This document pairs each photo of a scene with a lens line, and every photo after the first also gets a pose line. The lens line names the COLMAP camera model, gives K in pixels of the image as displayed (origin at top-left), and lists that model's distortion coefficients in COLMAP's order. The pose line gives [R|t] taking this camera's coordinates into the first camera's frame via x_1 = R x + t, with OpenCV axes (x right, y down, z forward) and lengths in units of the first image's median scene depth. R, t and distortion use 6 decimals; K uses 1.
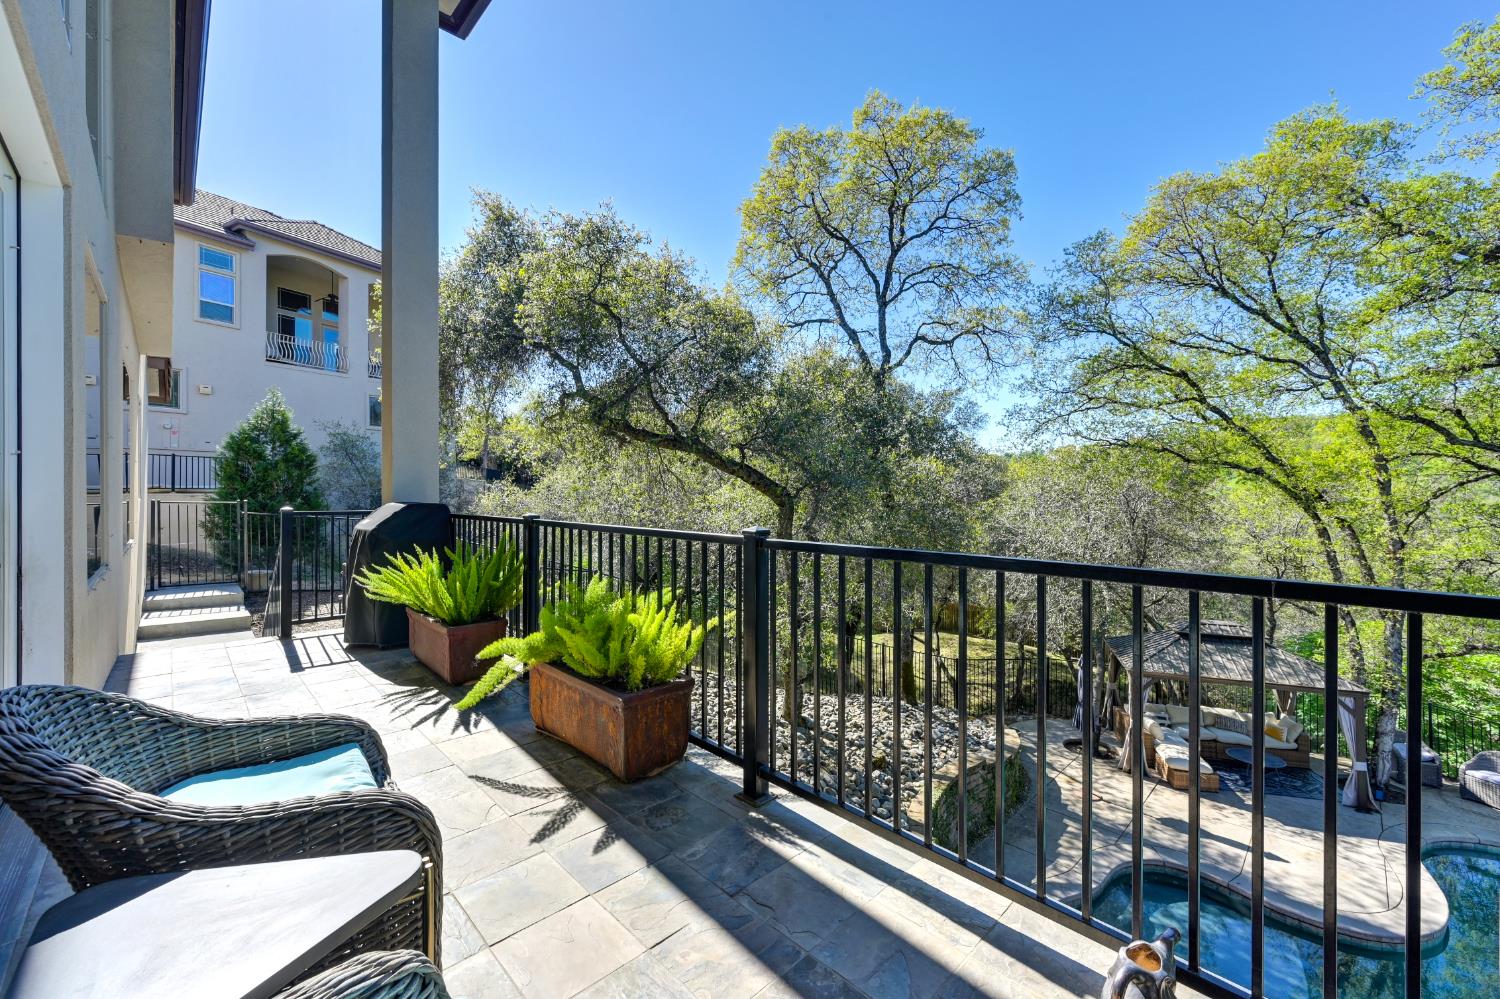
lens RADIAL K [[600.8, 0, 758.7], [0, 600.8, 496.2], [0, 0, 1]] dist [0.003622, 0.000400]
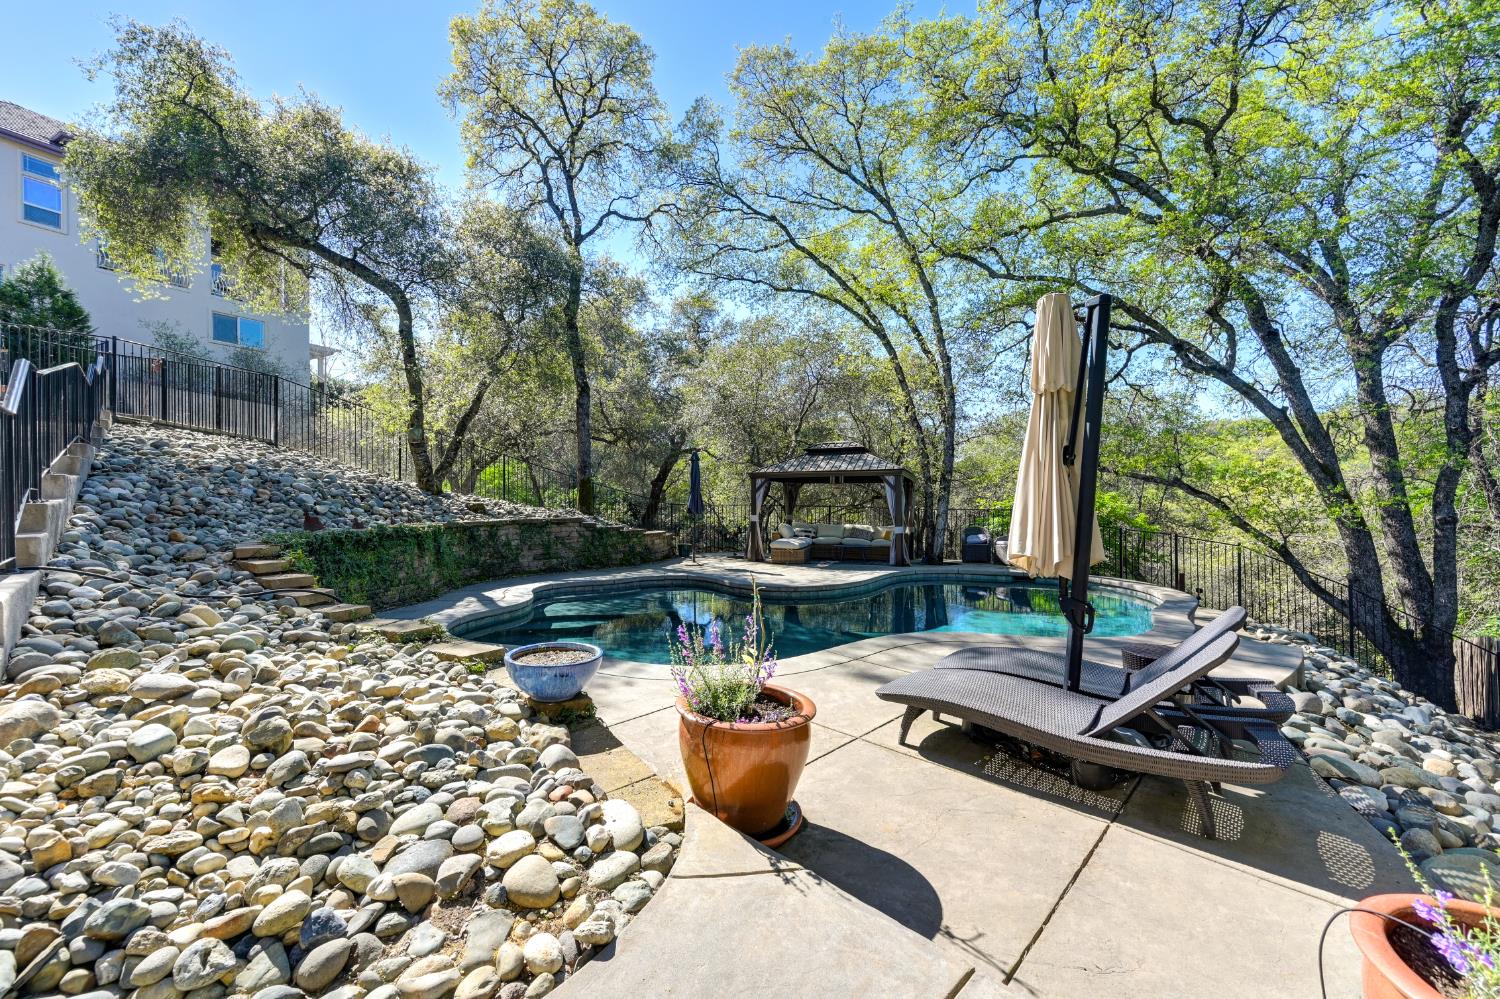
lens RADIAL K [[600.8, 0, 754.8], [0, 600.8, 506.0], [0, 0, 1]] dist [0.003622, 0.000400]
pose [[0.999866, -0.001221, 0.016304, 0.620666], [0.001143, 0.999988, 0.004789, 0.355660], [-0.016309, -0.004769, 0.999856, -0.204094]]
